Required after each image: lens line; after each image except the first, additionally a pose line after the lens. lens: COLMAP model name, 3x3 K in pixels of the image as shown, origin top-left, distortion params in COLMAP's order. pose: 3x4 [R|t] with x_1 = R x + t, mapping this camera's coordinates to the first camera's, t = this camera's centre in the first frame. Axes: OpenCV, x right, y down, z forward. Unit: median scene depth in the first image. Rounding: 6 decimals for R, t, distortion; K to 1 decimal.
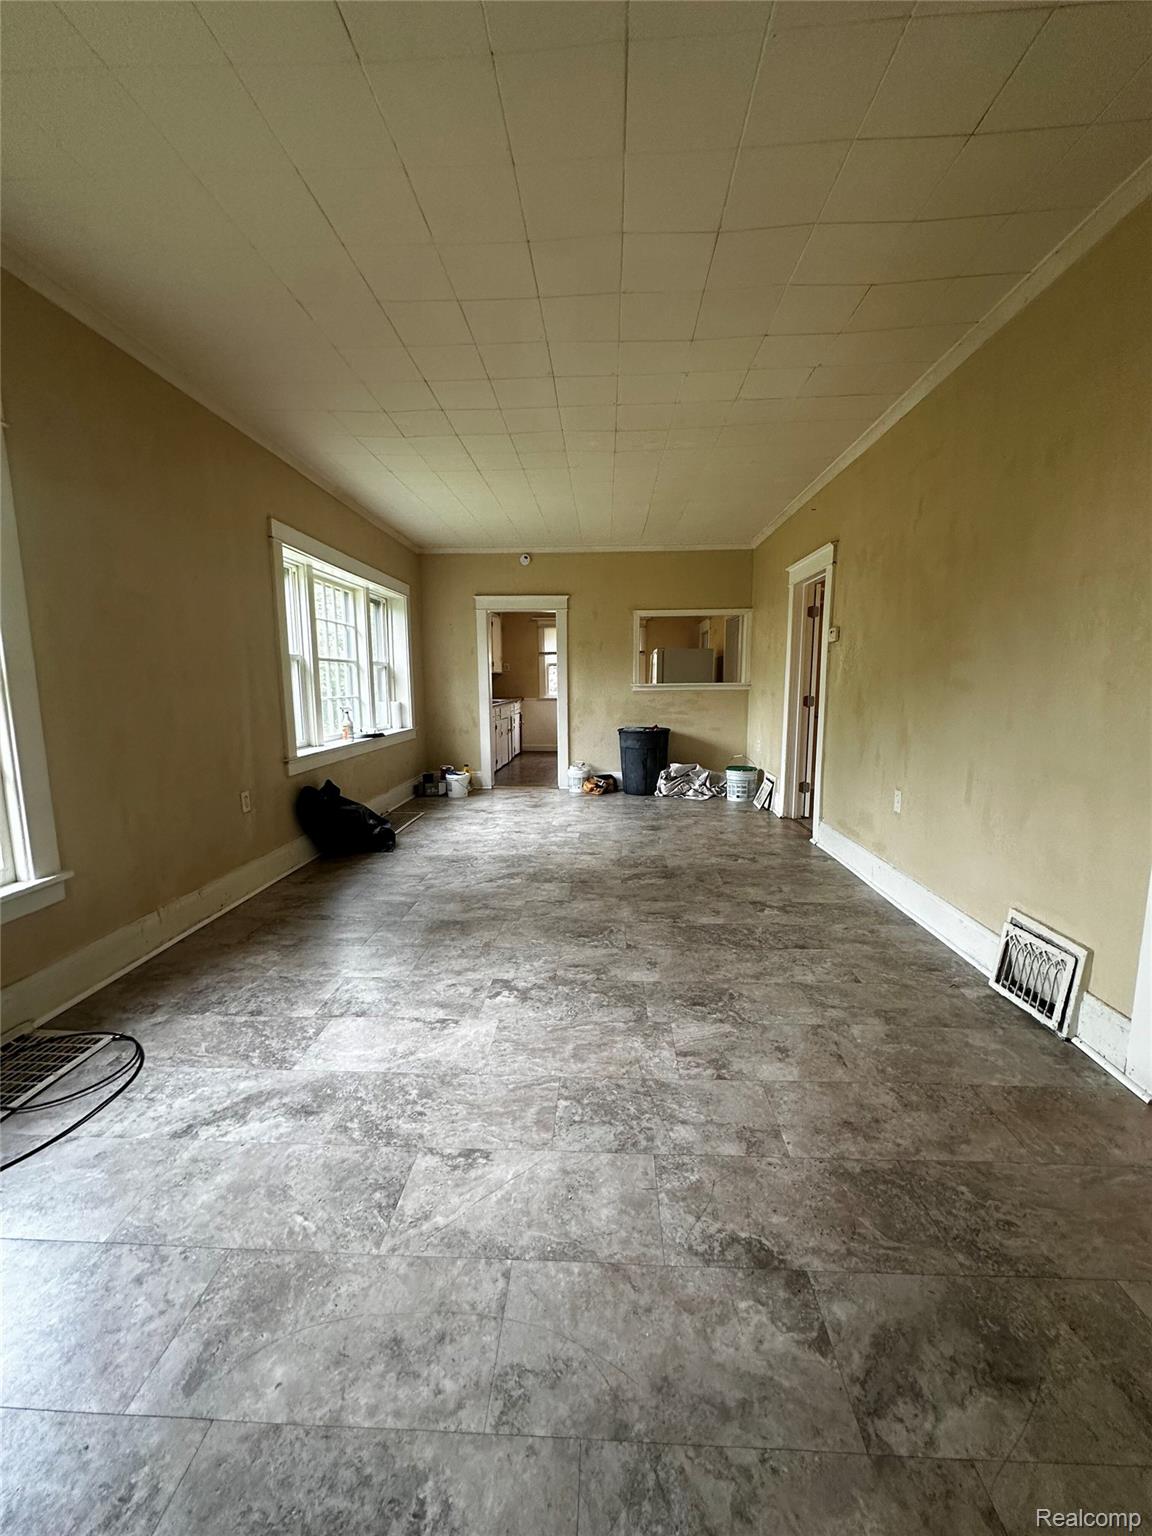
lens RADIAL K [[612.9, 0, 576.0], [0, 612.9, 768.0], [0, 0, 1]] dist [-0.003440, 0.000690]
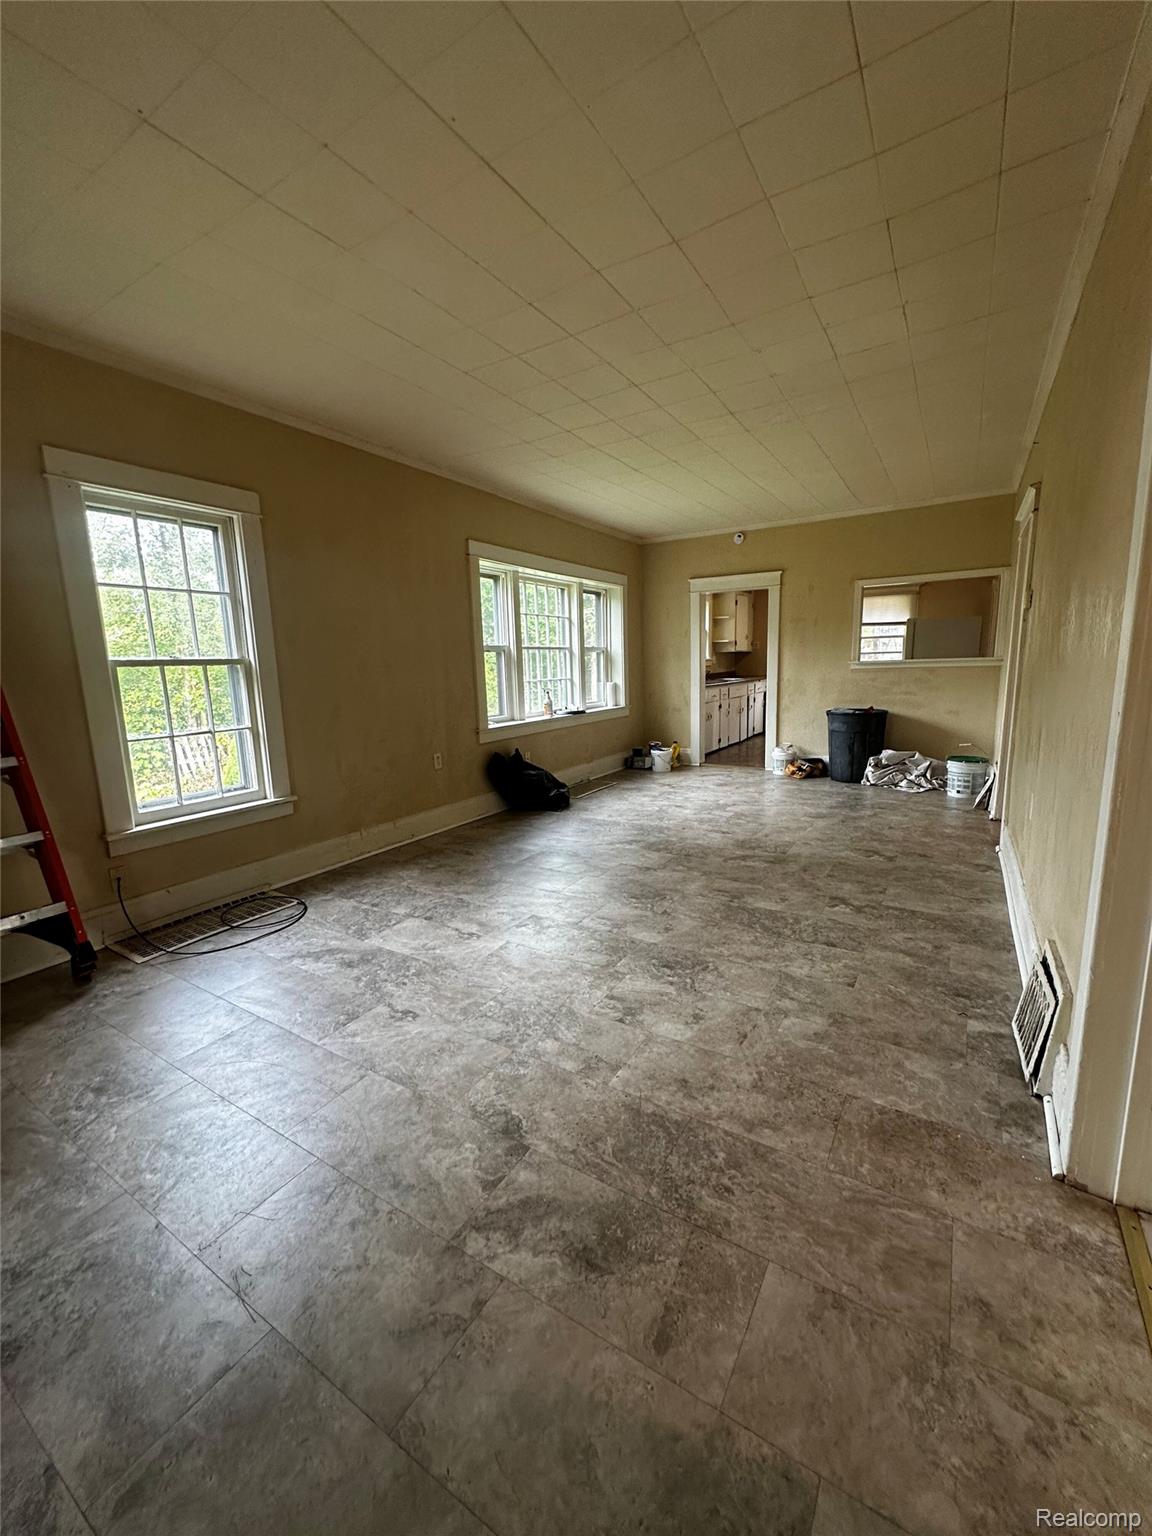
lens RADIAL K [[612.9, 0, 576.0], [0, 612.9, 768.0], [0, 0, 1]] dist [-0.003440, 0.000690]
pose [[0.872246, 0.062475, -0.485061, 0.386800], [-0.044319, 0.997824, 0.048822, -0.008310], [0.487055, -0.021087, 0.873117, -0.013830]]
